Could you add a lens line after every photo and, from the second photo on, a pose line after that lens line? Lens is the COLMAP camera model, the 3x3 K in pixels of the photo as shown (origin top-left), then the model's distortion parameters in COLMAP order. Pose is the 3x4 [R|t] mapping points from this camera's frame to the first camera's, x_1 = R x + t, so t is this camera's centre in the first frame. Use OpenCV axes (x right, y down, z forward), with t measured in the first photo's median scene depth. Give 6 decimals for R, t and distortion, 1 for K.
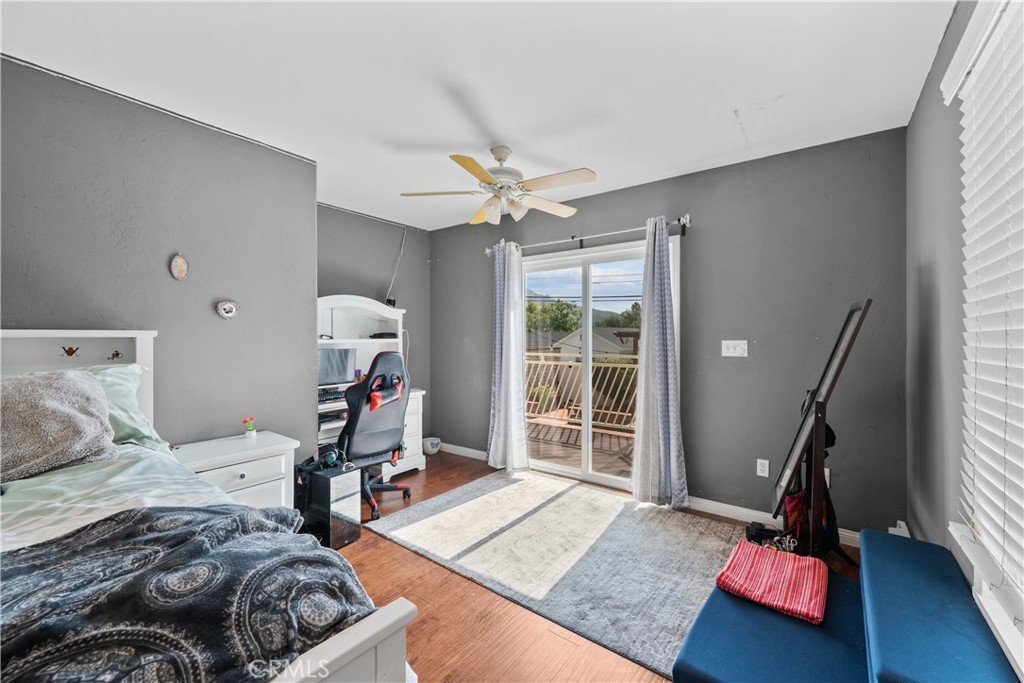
lens RADIAL K [[410.4, 0, 509.6], [0, 410.4, 340.8], [0, 0, 1]] dist [-0.001807, 0.000013]
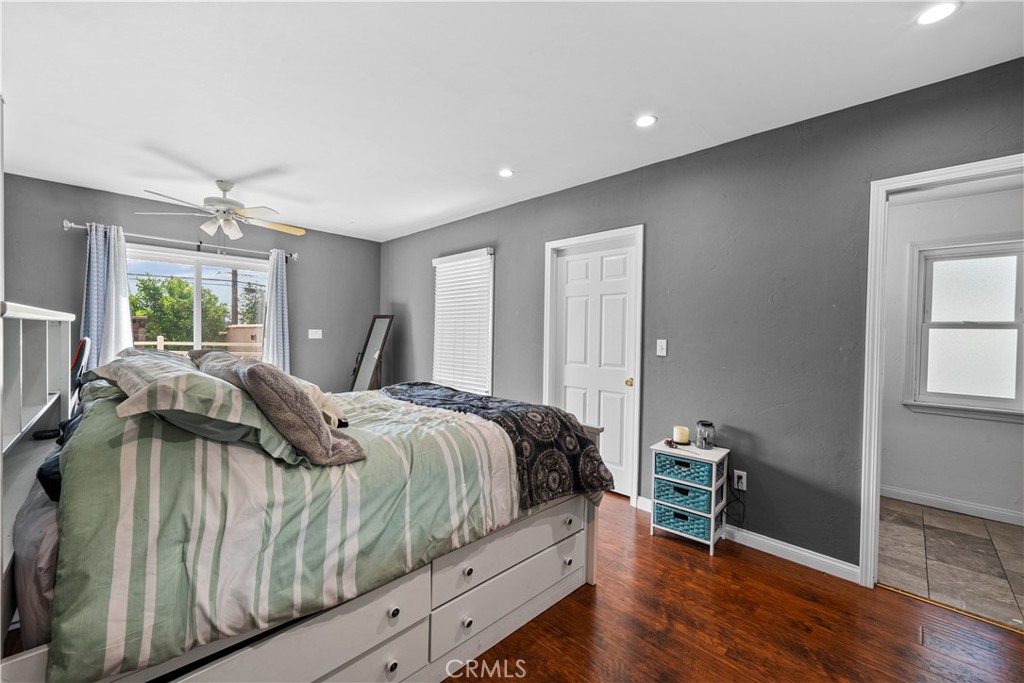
lens RADIAL K [[410.4, 0, 509.6], [0, 410.4, 340.8], [0, 0, 1]] dist [-0.001807, 0.000013]
pose [[0.145353, -0.015073, 0.989265, -1.083425], [-0.012736, 0.999773, 0.017104, 0.006667], [-0.989298, -0.015086, 0.145128, -0.097712]]
